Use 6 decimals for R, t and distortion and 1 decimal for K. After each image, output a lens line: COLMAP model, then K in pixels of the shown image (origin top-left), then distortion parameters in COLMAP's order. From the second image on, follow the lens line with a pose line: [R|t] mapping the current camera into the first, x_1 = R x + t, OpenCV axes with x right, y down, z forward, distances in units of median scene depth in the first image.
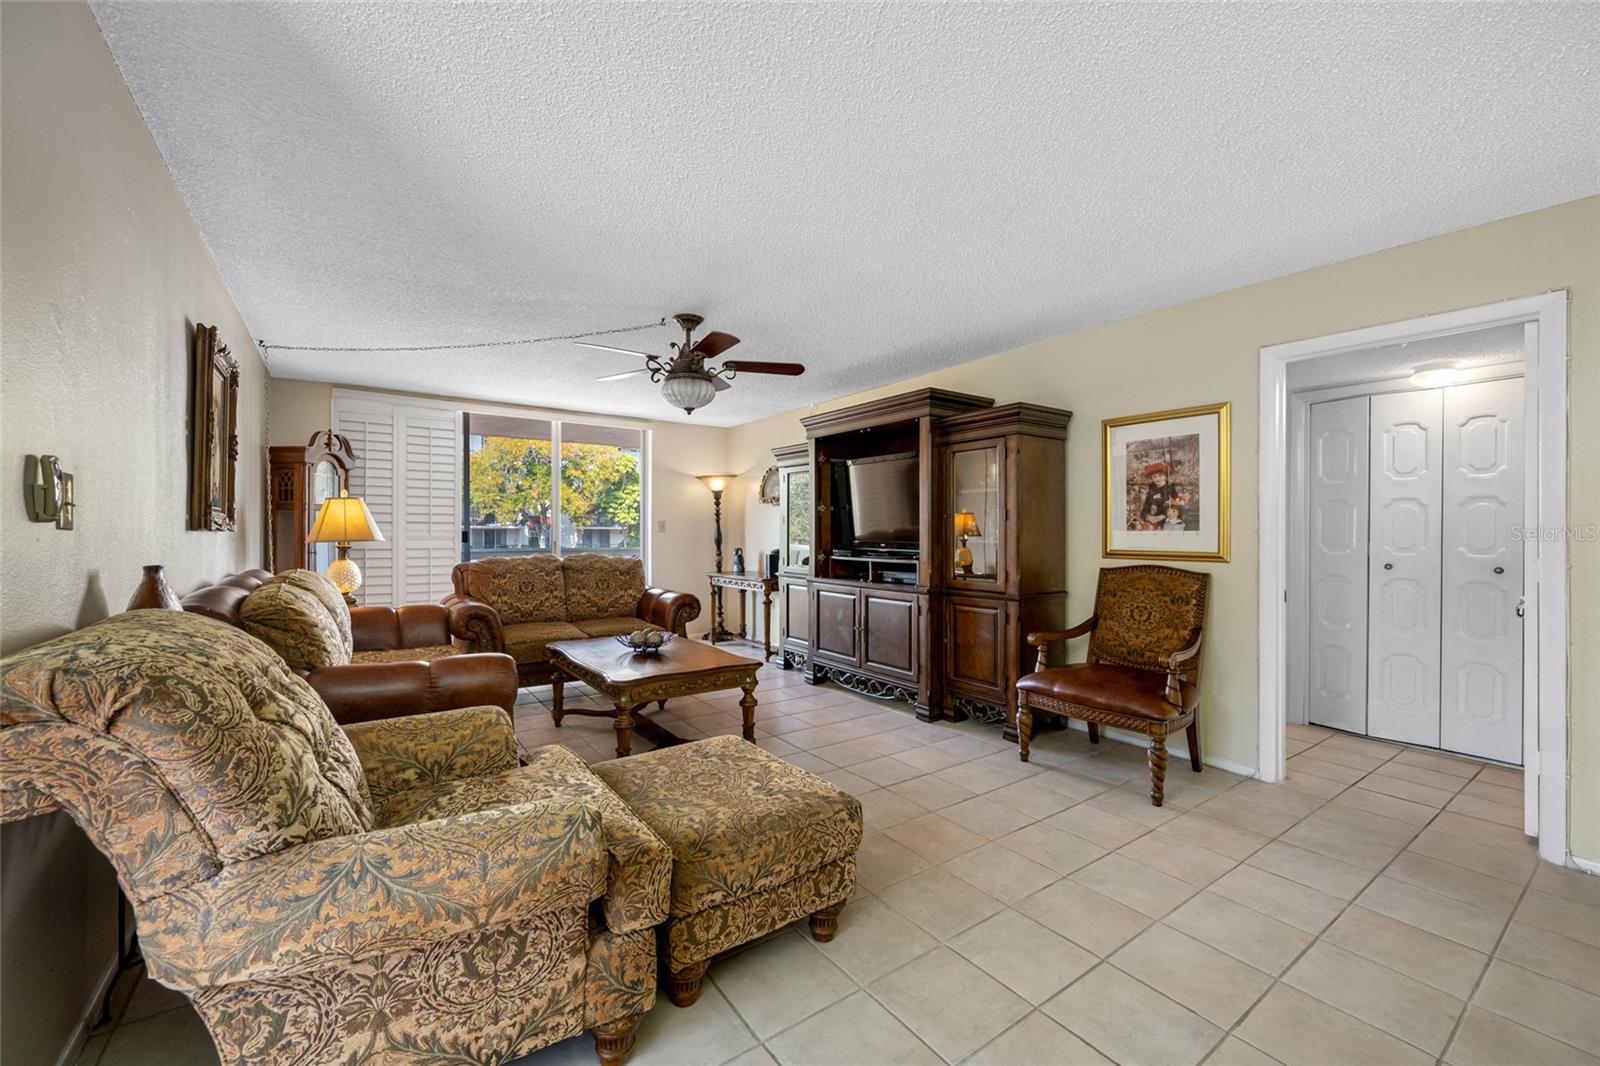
lens RADIAL K [[635.8, 0, 803.0], [0, 635.8, 530.8], [0, 0, 1]] dist [0.000352, 0.000151]
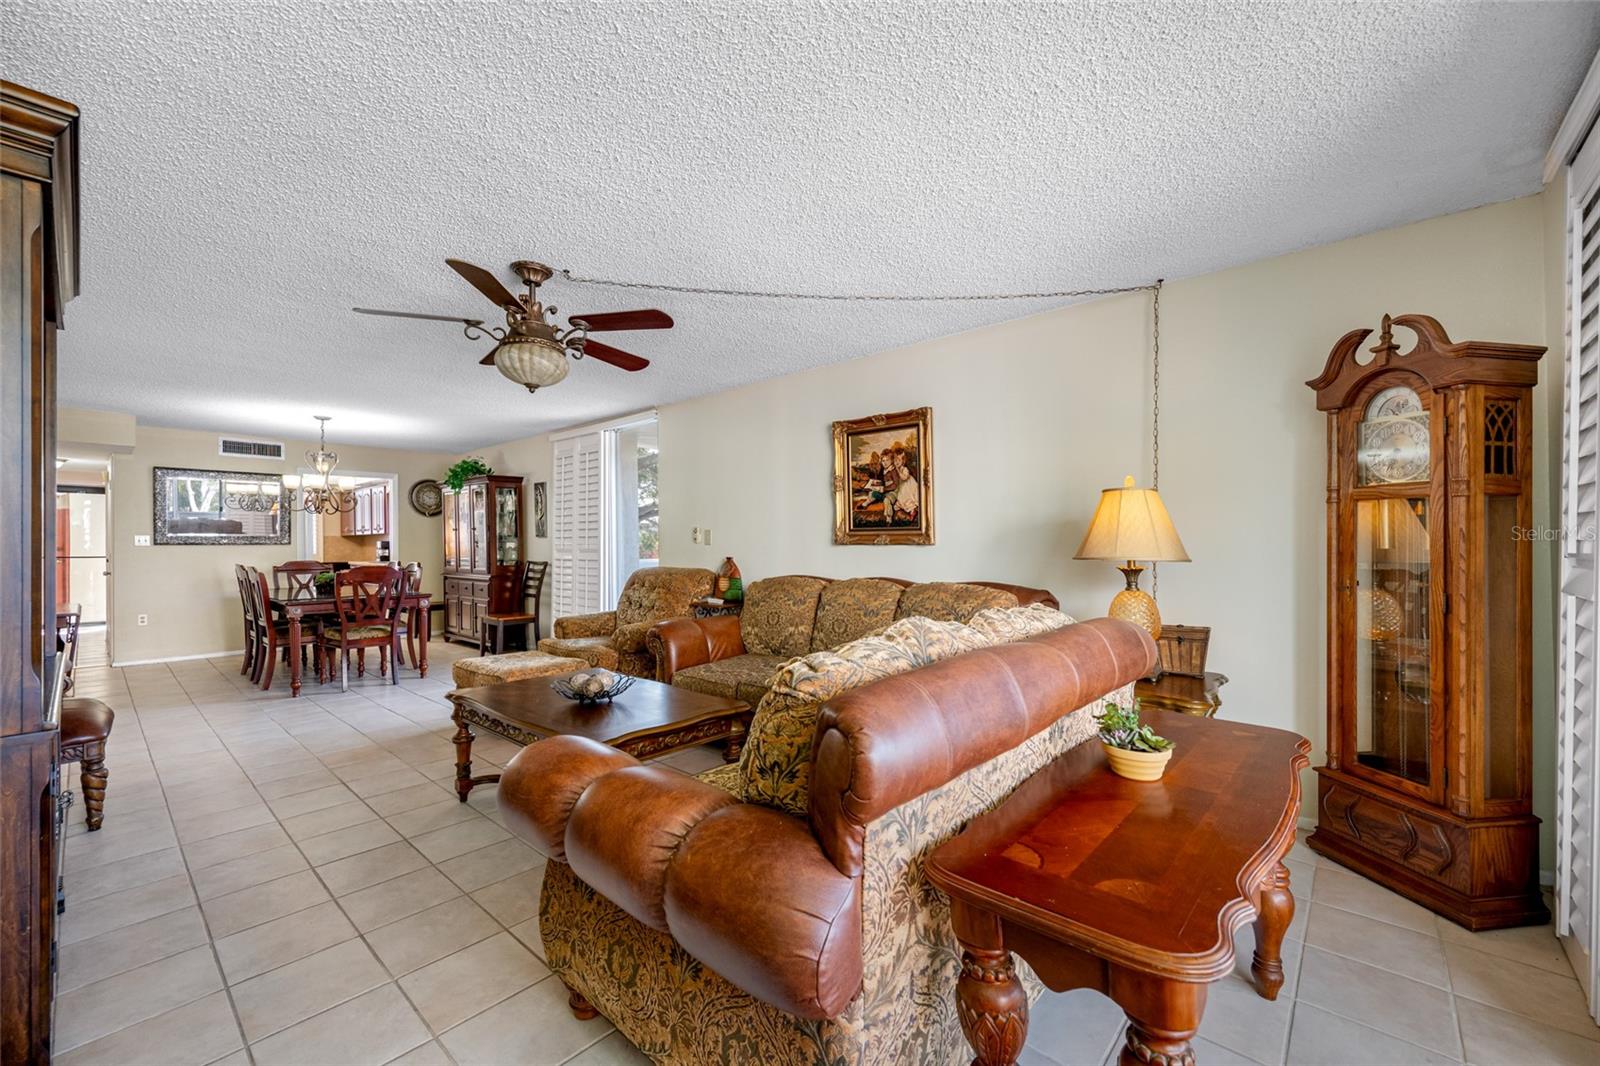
lens RADIAL K [[635.8, 0, 811.2], [0, 635.8, 541.1], [0, 0, 1]] dist [0.000352, 0.000151]
pose [[-0.972441, 0.002544, -0.233134, -0.271251], [0.004075, 0.999973, -0.006086, 0.000934], [0.233113, -0.006869, -0.972425, 1.507339]]
